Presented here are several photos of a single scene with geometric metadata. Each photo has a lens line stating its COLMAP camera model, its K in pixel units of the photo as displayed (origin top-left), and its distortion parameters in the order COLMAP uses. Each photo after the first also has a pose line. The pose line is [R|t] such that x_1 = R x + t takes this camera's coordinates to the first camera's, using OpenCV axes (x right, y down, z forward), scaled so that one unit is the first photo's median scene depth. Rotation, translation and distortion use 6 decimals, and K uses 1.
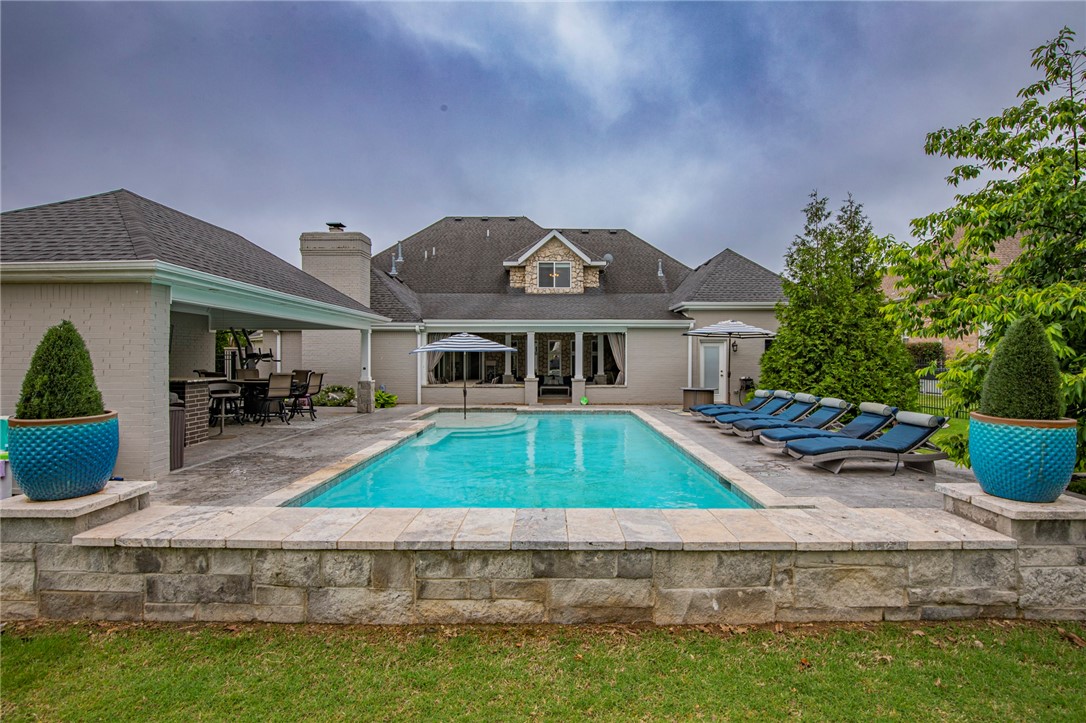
lens RADIAL K [[503.0, 0, 544.8], [0, 503.0, 363.5], [0, 0, 1]] dist [-0.027395, 0.003050]
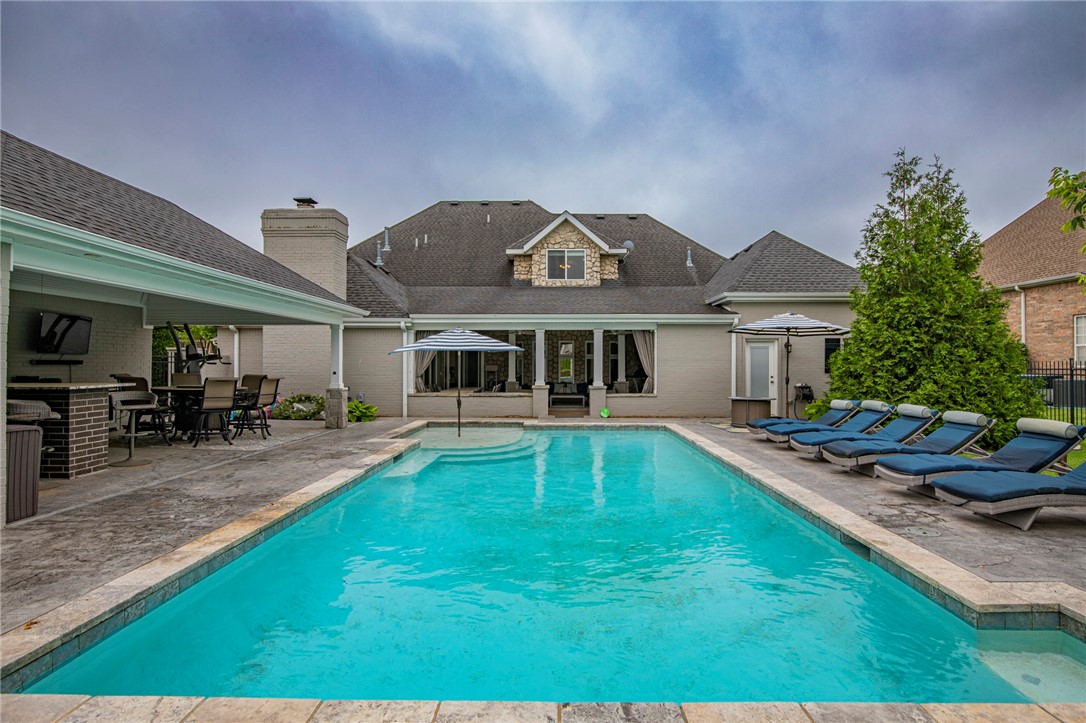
lens RADIAL K [[541.9, 0, 545.3], [0, 541.9, 365.1], [0, 0, 1]] dist [-0.024146, 0.003919]
pose [[0.999970, -0.000138, -0.007786, -0.014130], [0.000058, 0.999947, -0.010280, 0.005793], [0.007787, 0.010280, 0.999917, 0.127048]]
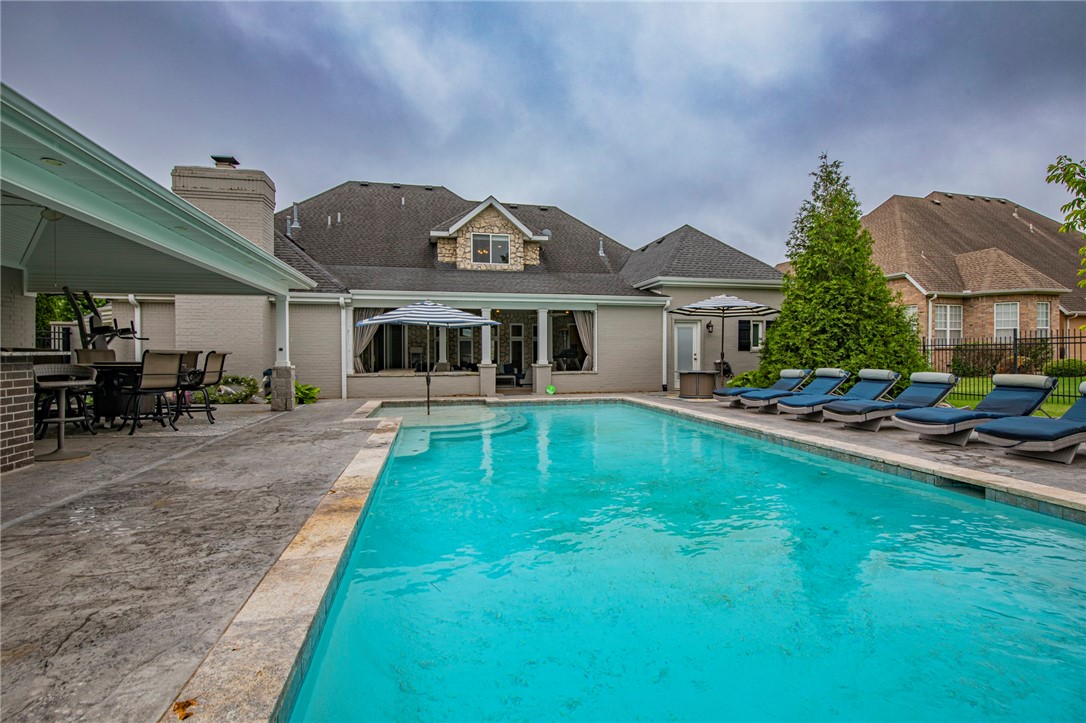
lens RADIAL K [[503.0, 0, 544.5], [0, 503.0, 360.7], [0, 0, 1]] dist [-0.027395, 0.003050]
pose [[0.973081, -0.008038, 0.230323, -0.145406], [0.007302, 0.999965, 0.004050, 0.024247], [-0.230348, -0.002259, 0.973106, 0.197639]]
